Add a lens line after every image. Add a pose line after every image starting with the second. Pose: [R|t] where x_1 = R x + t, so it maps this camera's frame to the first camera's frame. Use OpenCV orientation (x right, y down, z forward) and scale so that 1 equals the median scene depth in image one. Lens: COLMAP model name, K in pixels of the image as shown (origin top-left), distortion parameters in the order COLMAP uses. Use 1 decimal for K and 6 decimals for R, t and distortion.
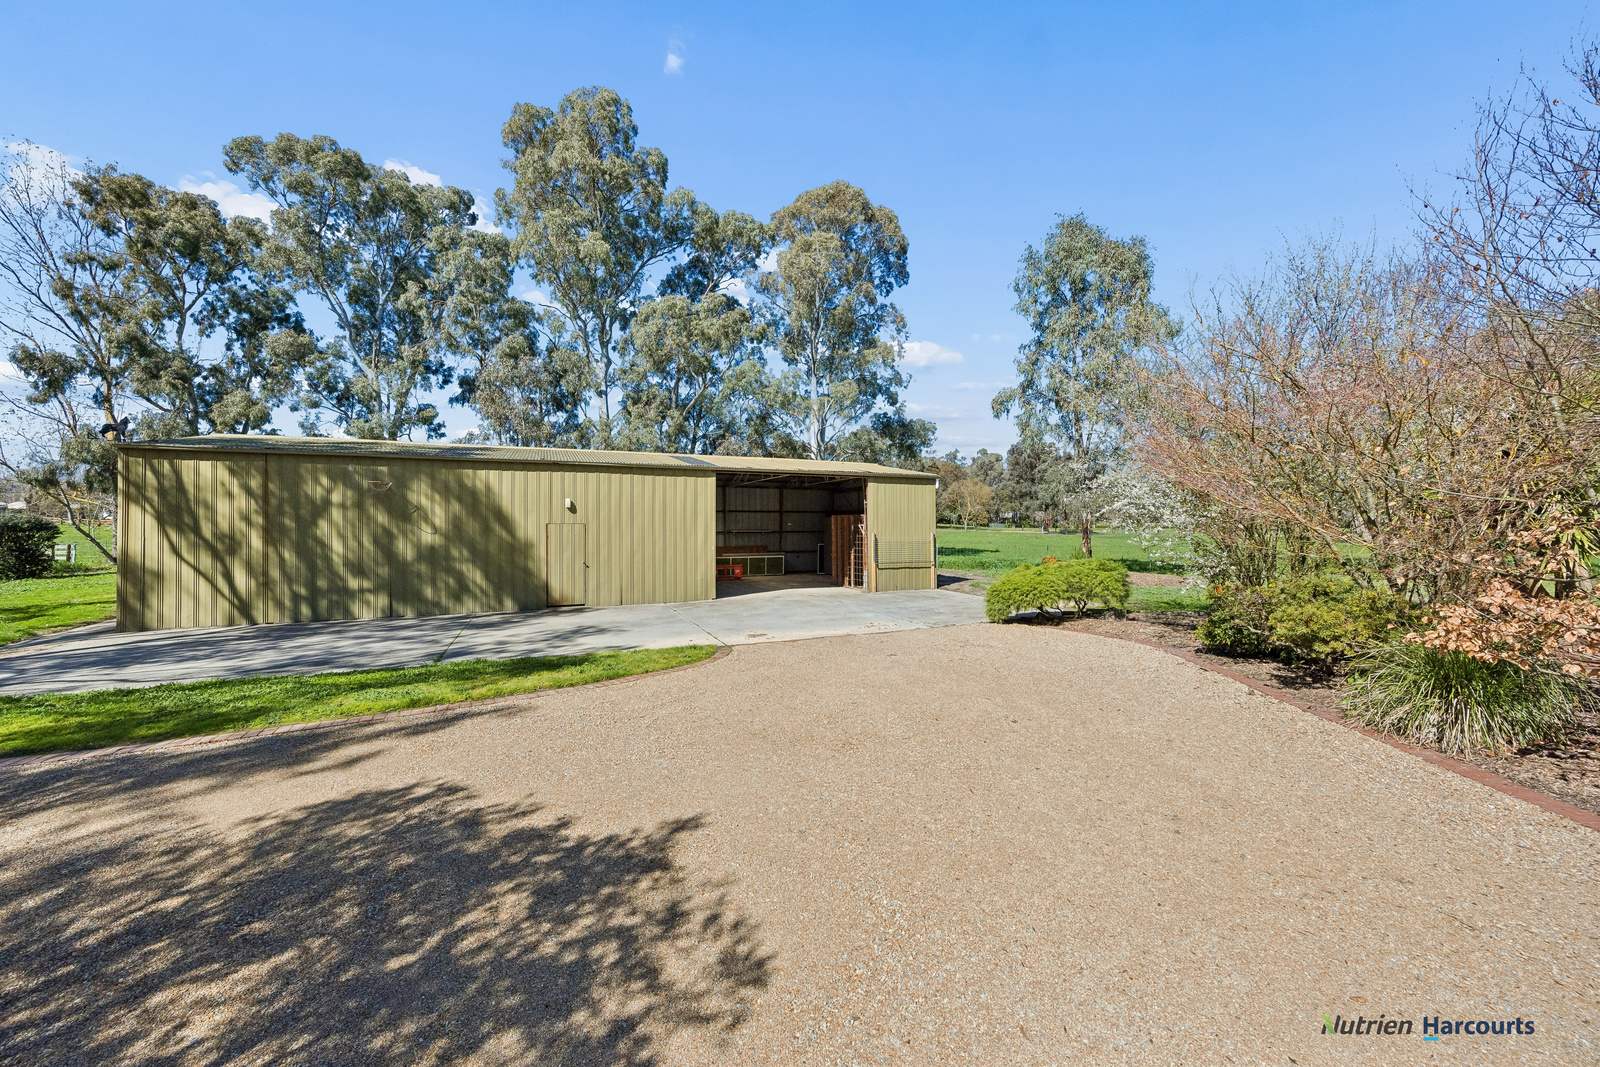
lens RADIAL K [[606.1, 0, 800.9], [0, 606.1, 532.3], [0, 0, 1]] dist [-0.004048, 0.000303]
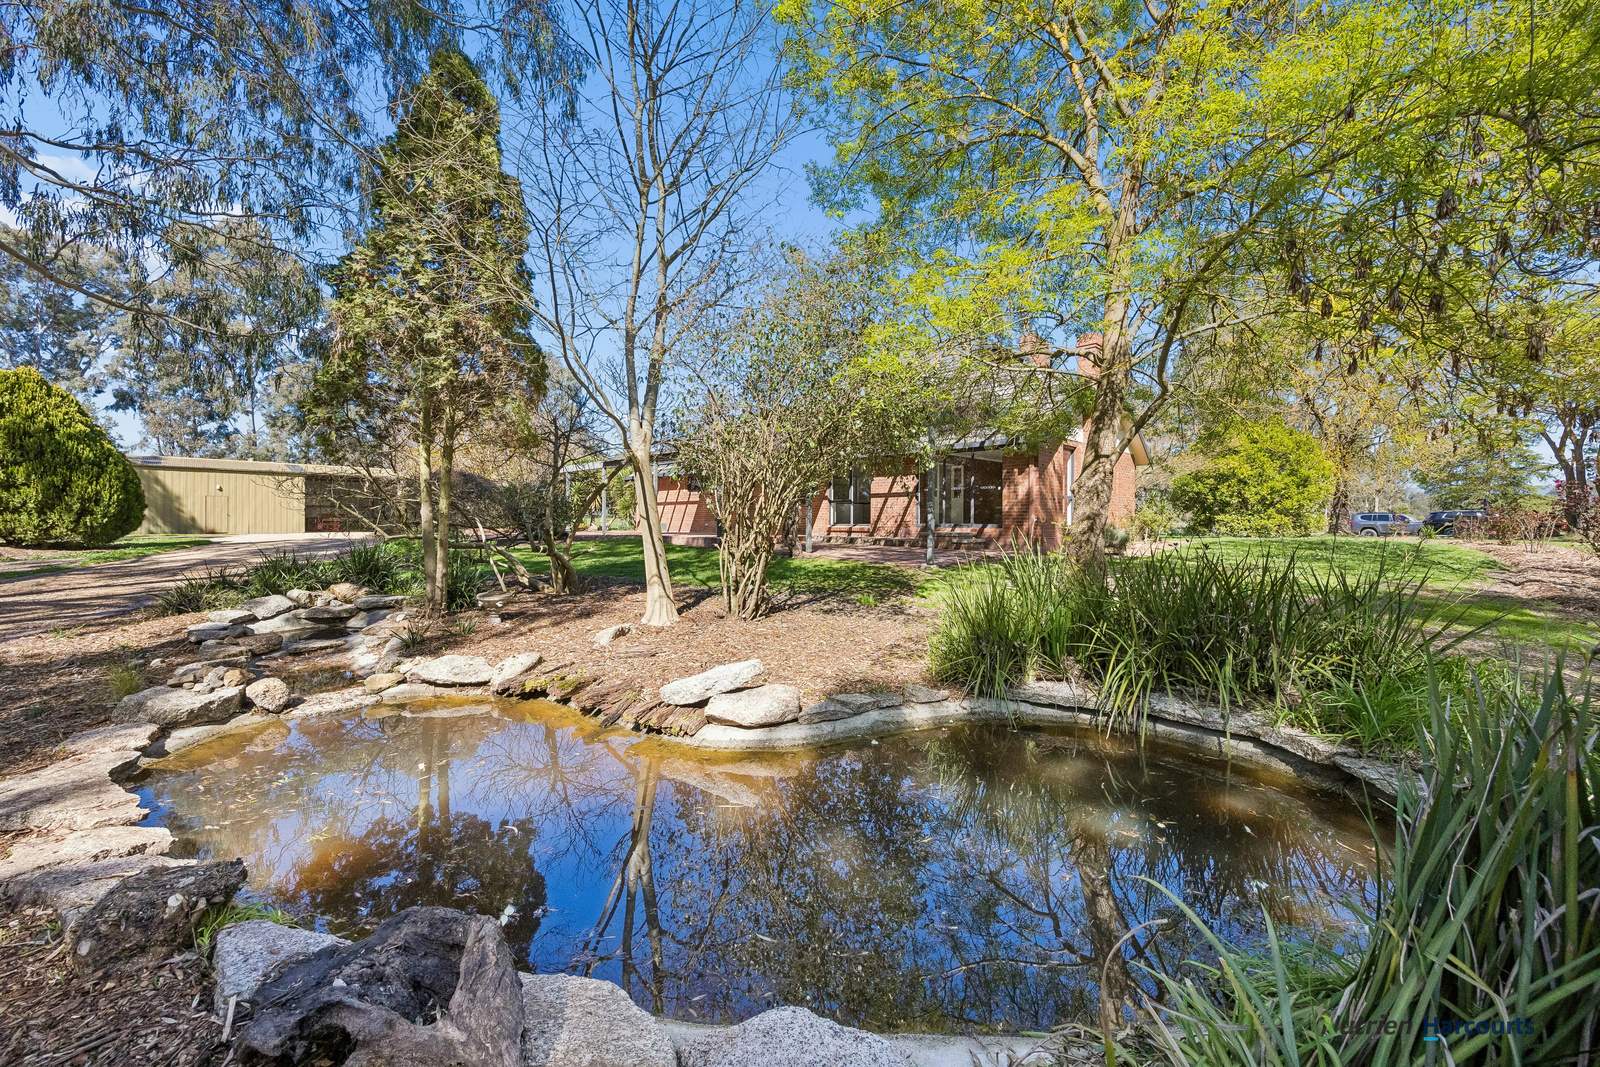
lens RADIAL K [[606.1, 0, 798.0], [0, 606.1, 523.2], [0, 0, 1]] dist [-0.004048, 0.000303]
pose [[0.920568, -0.000675, 0.390581, 0.330398], [-0.001198, 0.999989, 0.004553, 0.032111], [-0.390580, -0.004660, 0.920557, -0.883393]]
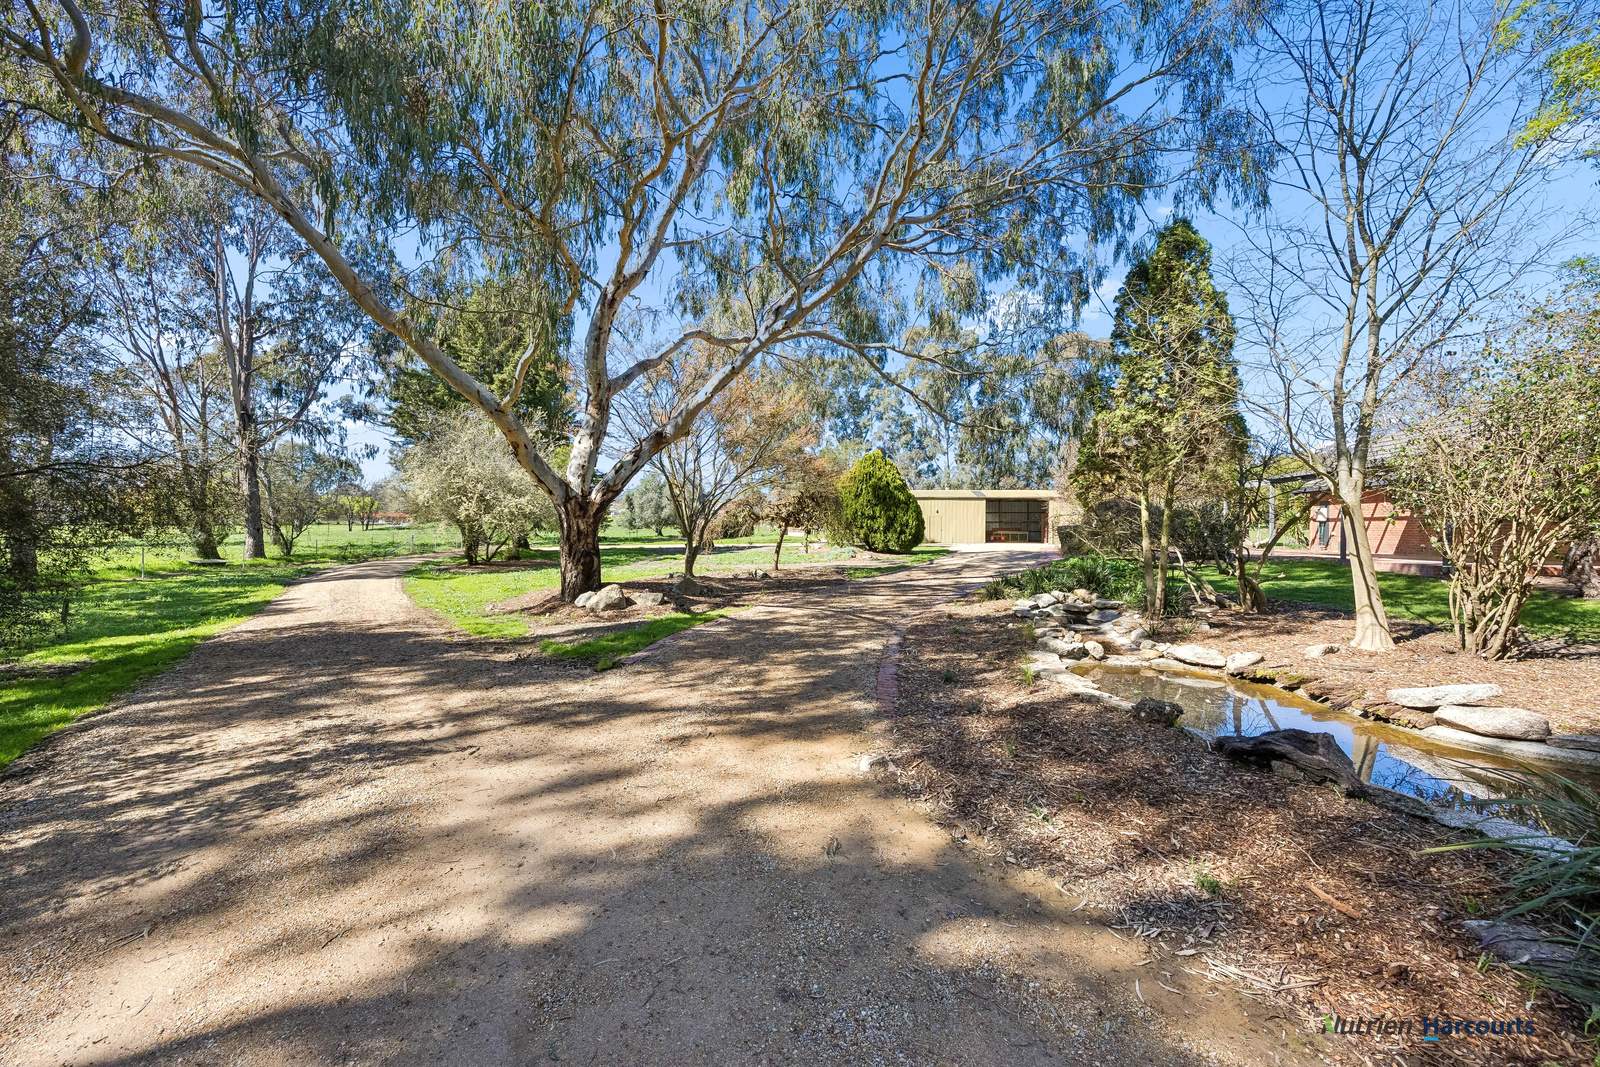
lens RADIAL K [[606.1, 0, 796.4], [0, 606.1, 528.7], [0, 0, 1]] dist [-0.004048, 0.000303]
pose [[0.853444, 0.001847, -0.521182, 0.301217], [-0.002109, 0.999998, 0.000091, 0.022141], [0.521181, 0.001022, 0.853446, -0.983629]]
